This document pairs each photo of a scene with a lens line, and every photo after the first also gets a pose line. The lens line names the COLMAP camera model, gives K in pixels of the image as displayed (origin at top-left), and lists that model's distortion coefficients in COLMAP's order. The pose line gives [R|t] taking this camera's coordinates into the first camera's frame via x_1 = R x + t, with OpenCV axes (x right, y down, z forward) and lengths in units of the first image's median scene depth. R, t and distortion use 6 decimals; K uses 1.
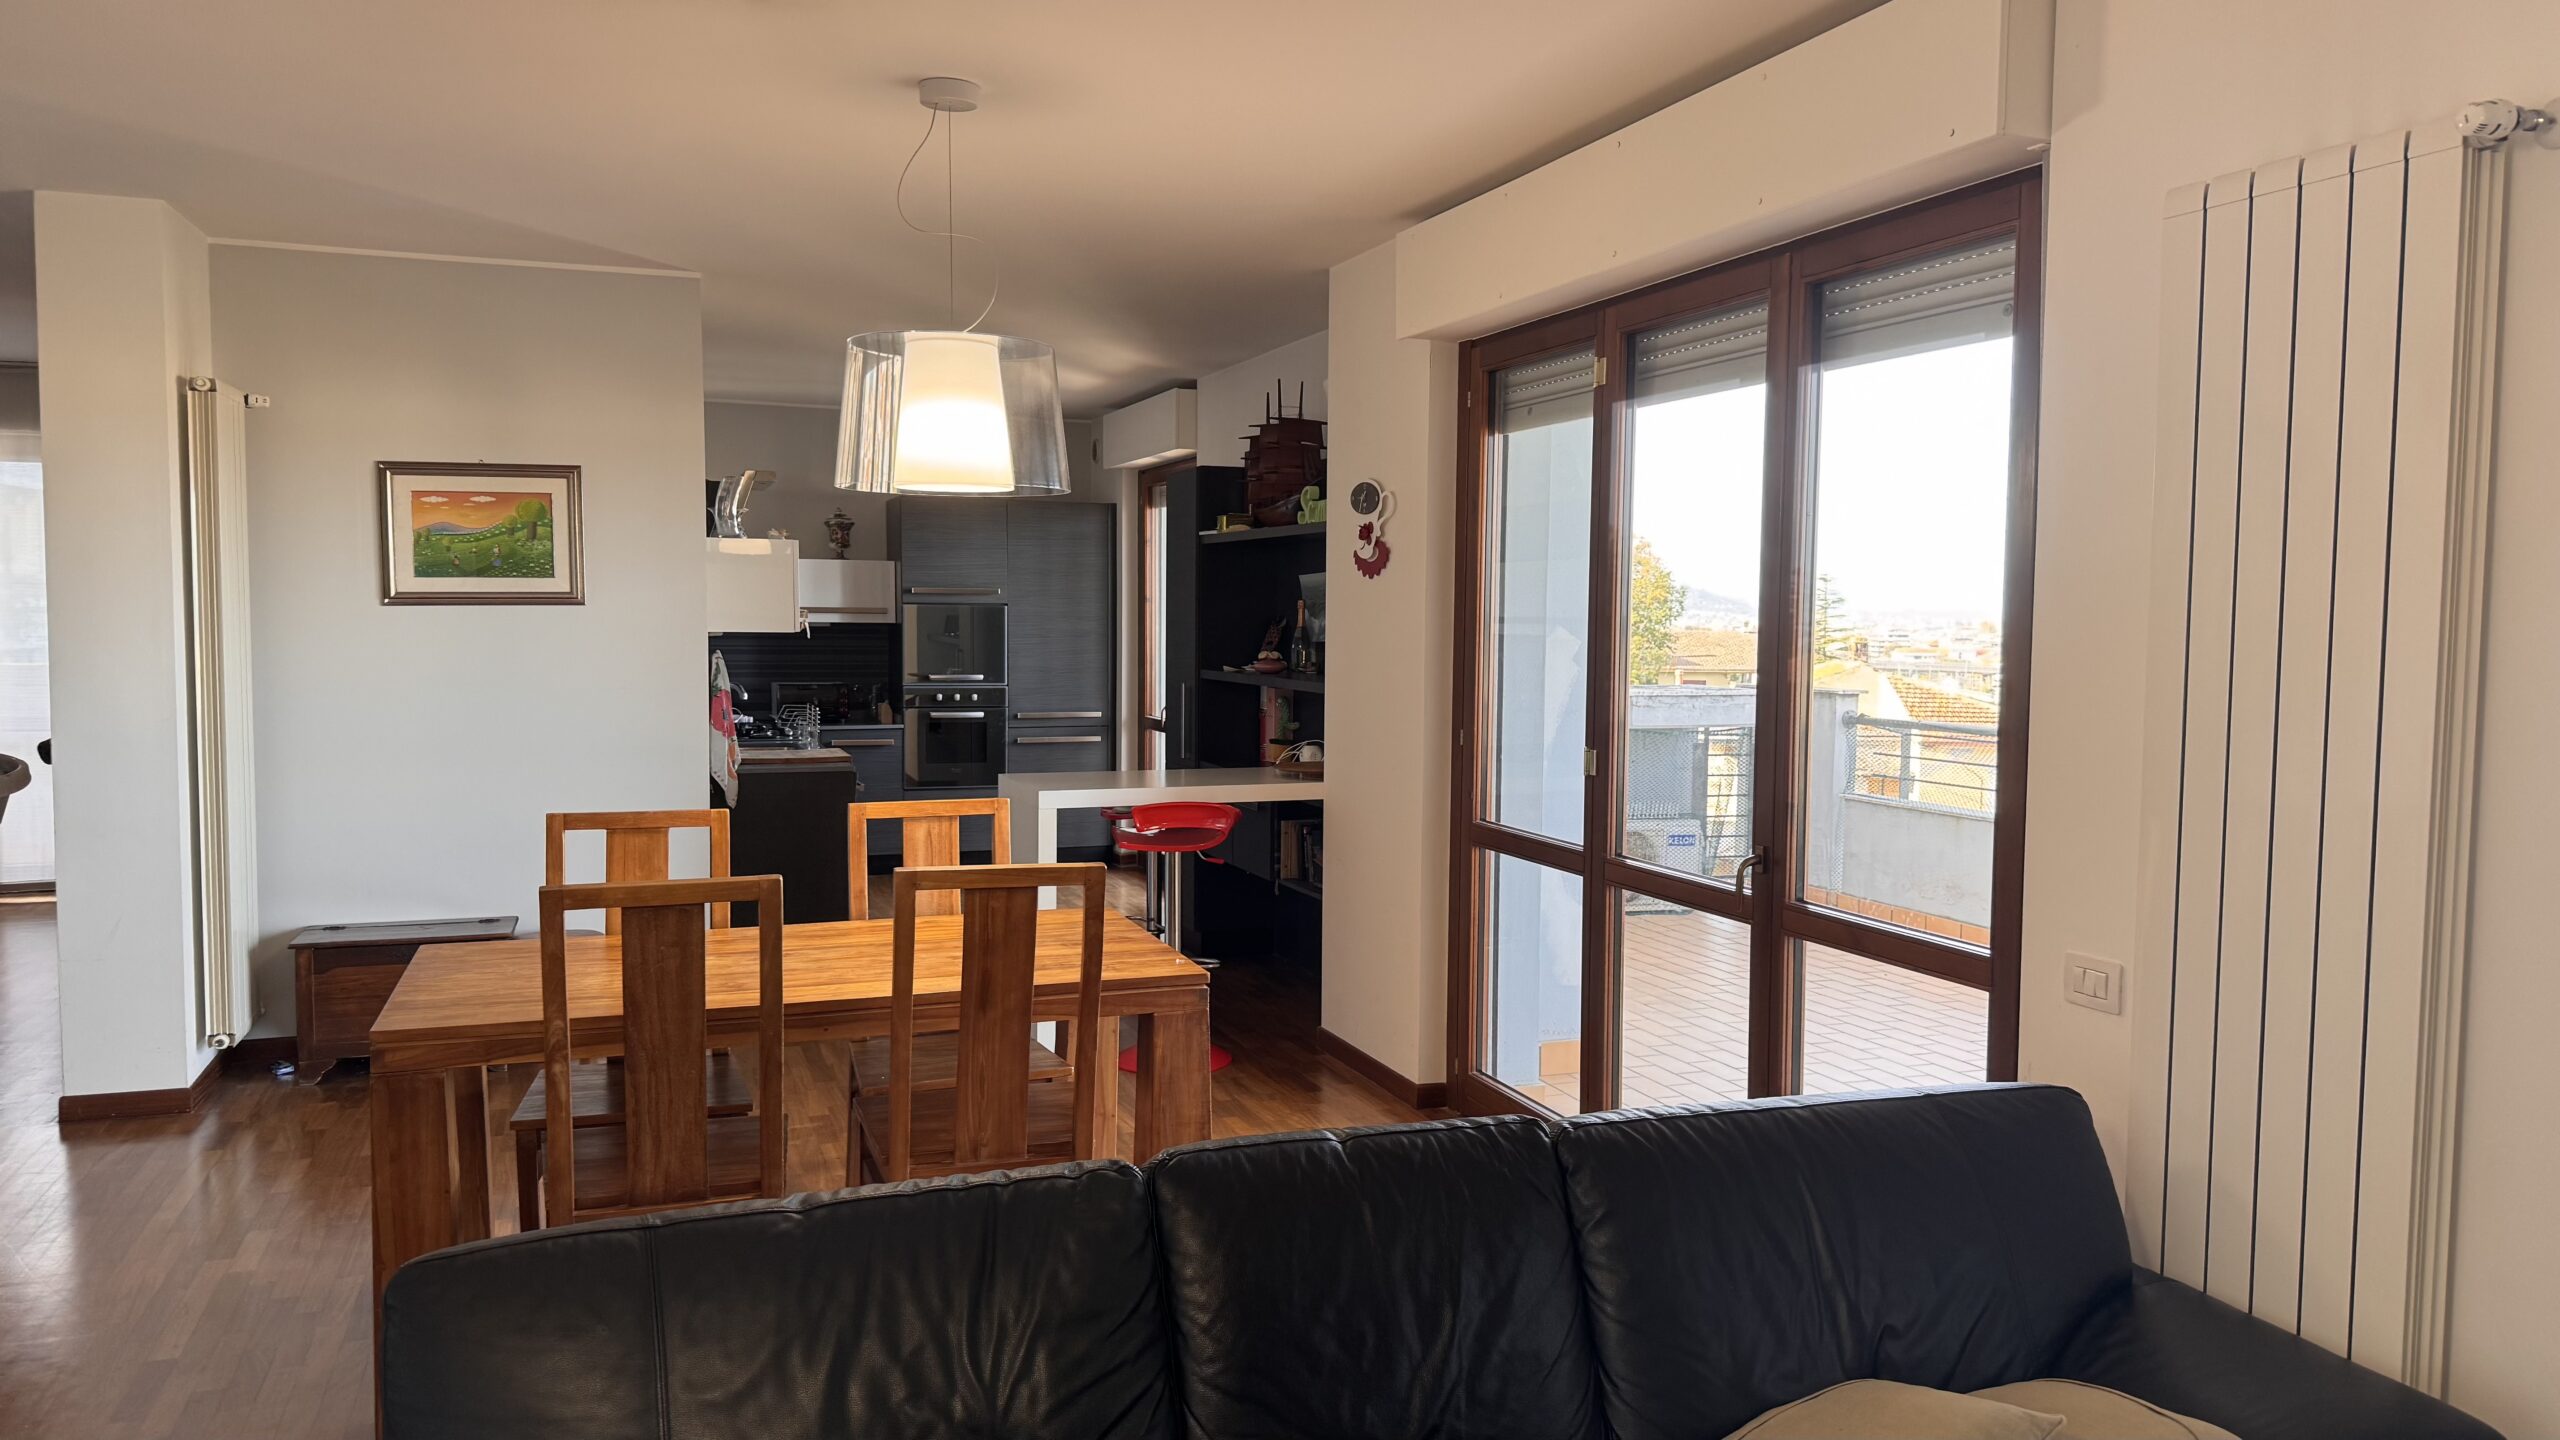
lens RADIAL K [[1845.0, 0, 1280.0], [0, 1845.0, 720.0], [0, 0, 1]] dist [0.093563, -0.182599]
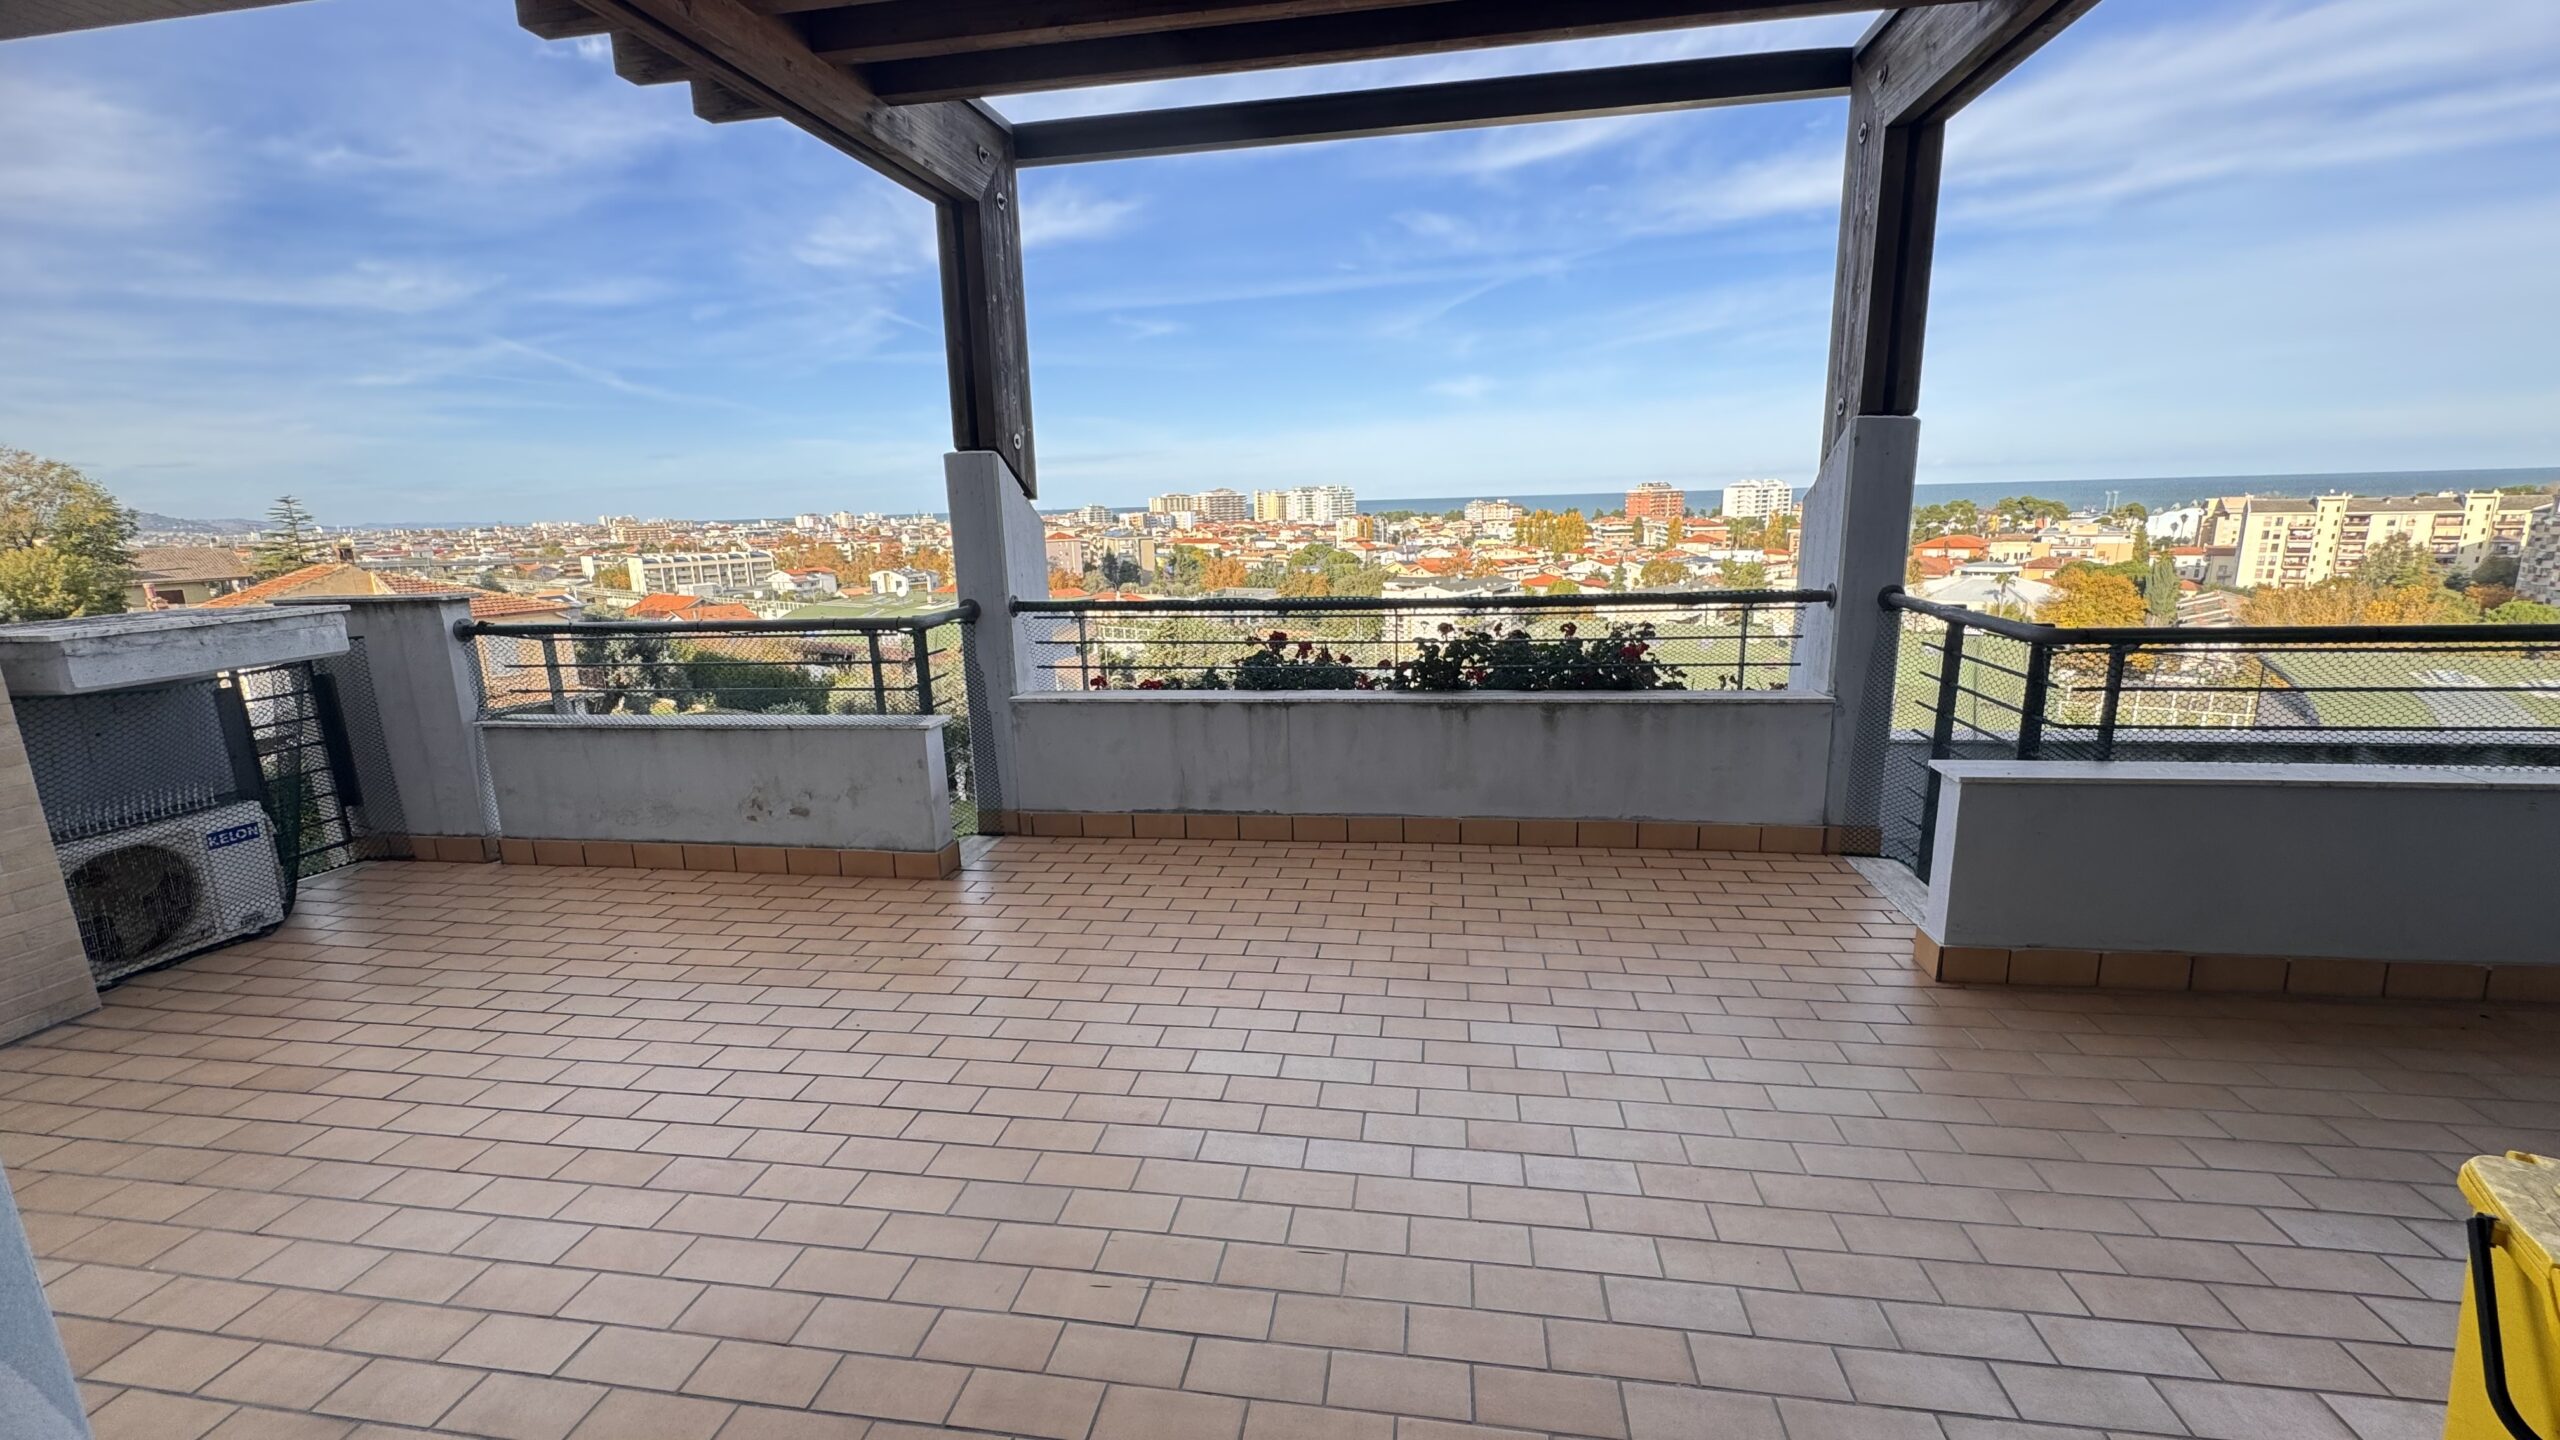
lens RADIAL K [[1017.4, 0, 1280.0], [0, 1017.4, 720.0], [0, 0, 1]] dist [-0.009173, -0.000248]
pose [[0.492182, -0.204832, 0.846050, 0.072796], [0.083522, 0.978549, 0.188322, -0.011621], [-0.866476, -0.022024, 0.498733, 0.344208]]
